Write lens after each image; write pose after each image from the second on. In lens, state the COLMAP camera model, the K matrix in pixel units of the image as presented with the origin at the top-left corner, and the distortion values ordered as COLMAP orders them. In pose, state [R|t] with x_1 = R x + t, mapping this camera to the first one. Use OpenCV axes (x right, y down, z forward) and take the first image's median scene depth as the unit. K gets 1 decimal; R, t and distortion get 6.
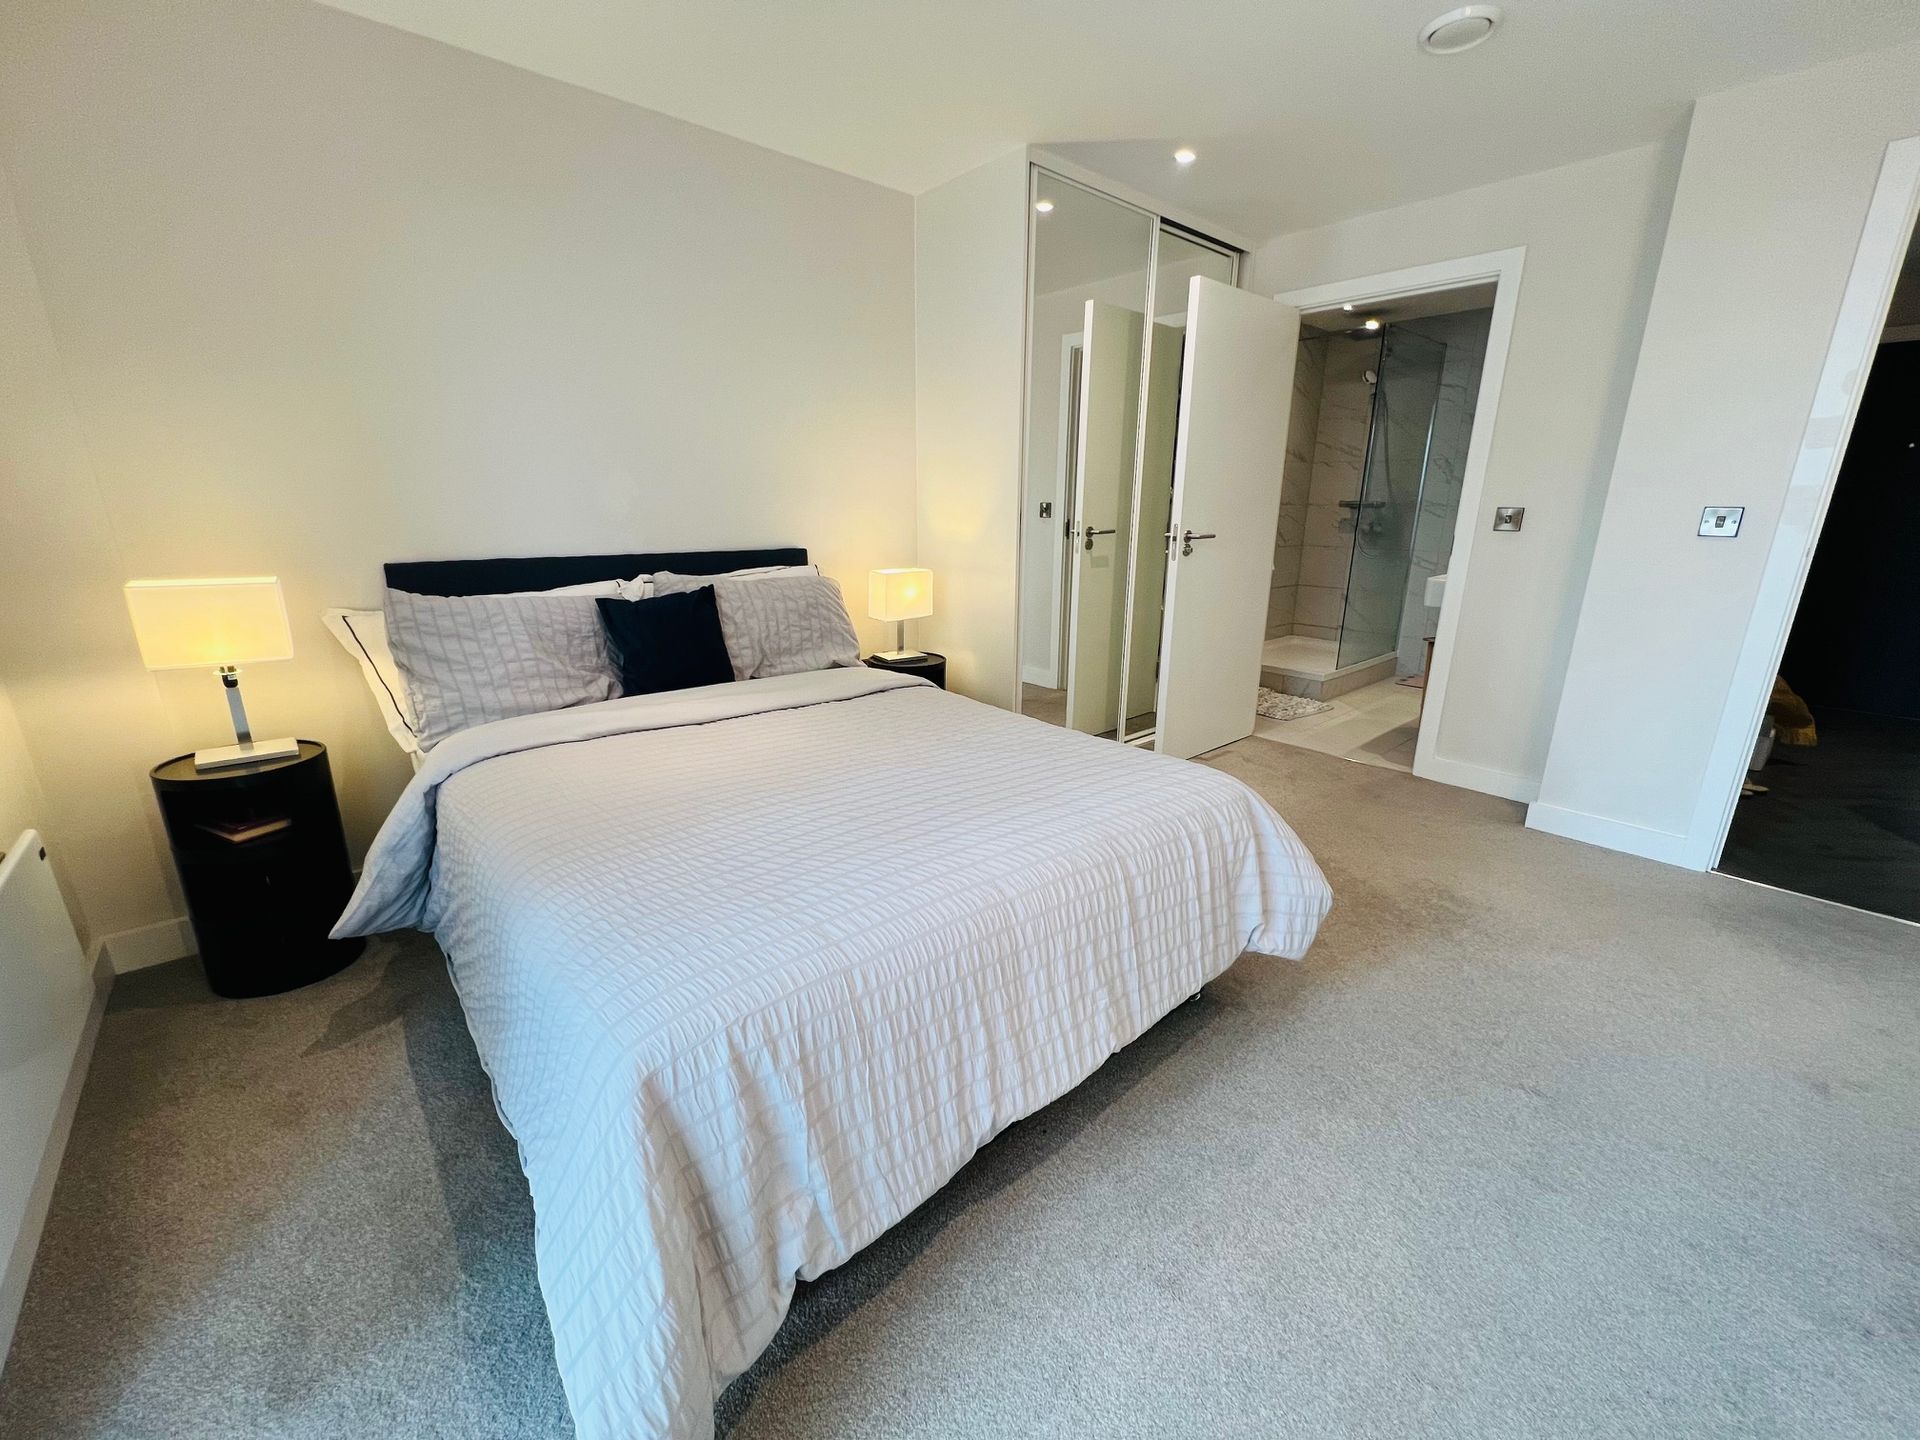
lens RADIAL K [[770.9, 0, 971.2], [0, 770.9, 719.3], [0, 0, 1]] dist [-0.005281, 0.000341]
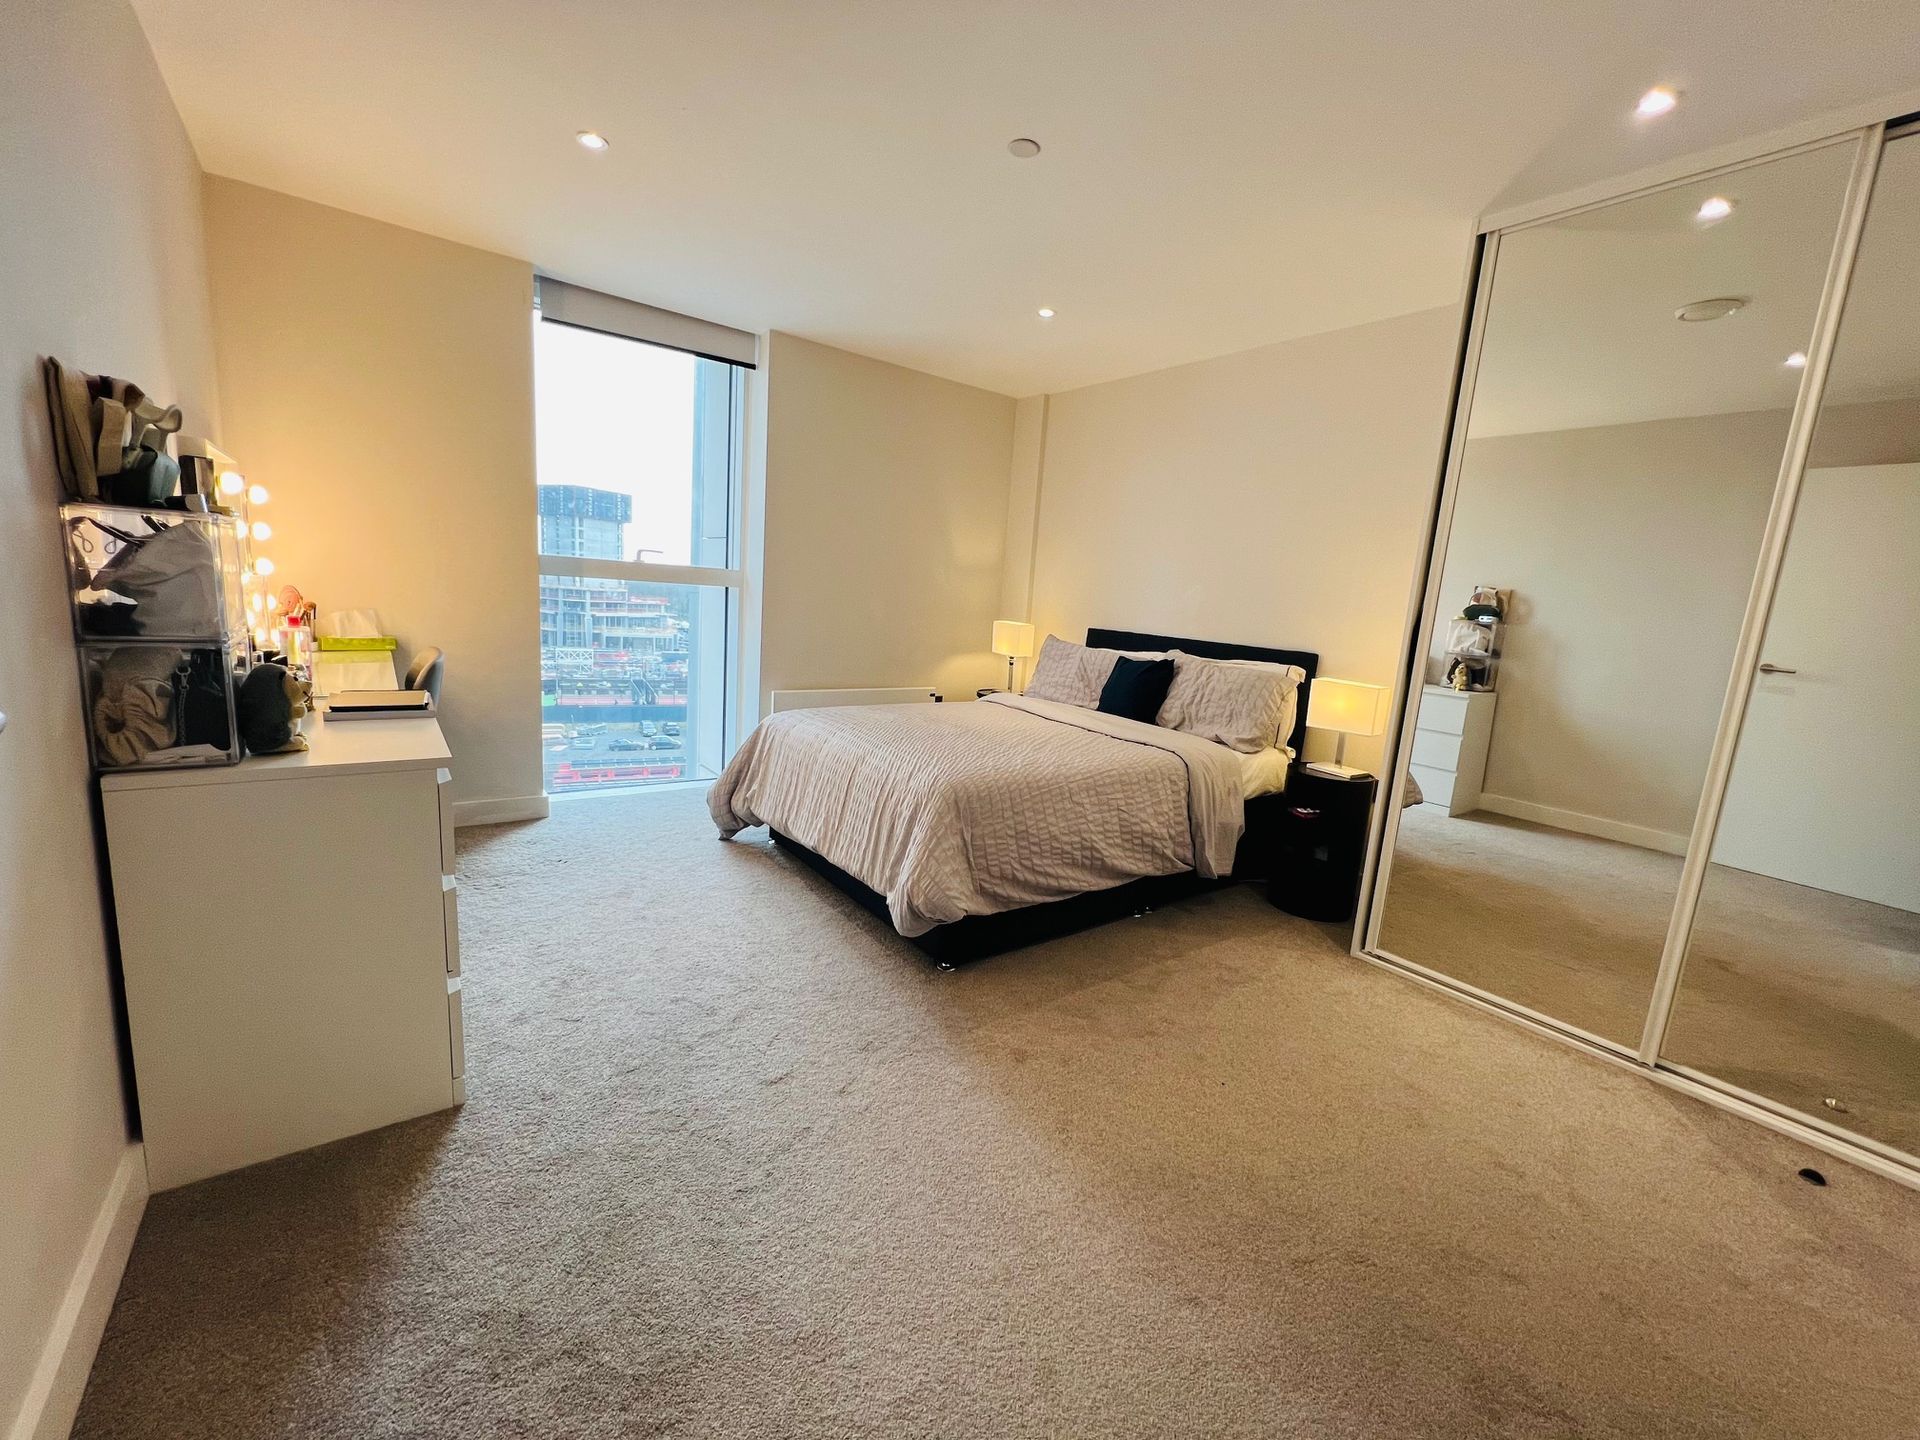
lens RADIAL K [[770.9, 0, 965.6], [0, 770.9, 723.6], [0, 0, 1]] dist [-0.005281, 0.000341]
pose [[-0.084976, 0.155565, -0.984164, 0.511780], [-0.340779, 0.923633, 0.175421, -0.084153], [0.936295, 0.350289, -0.025474, 0.325065]]
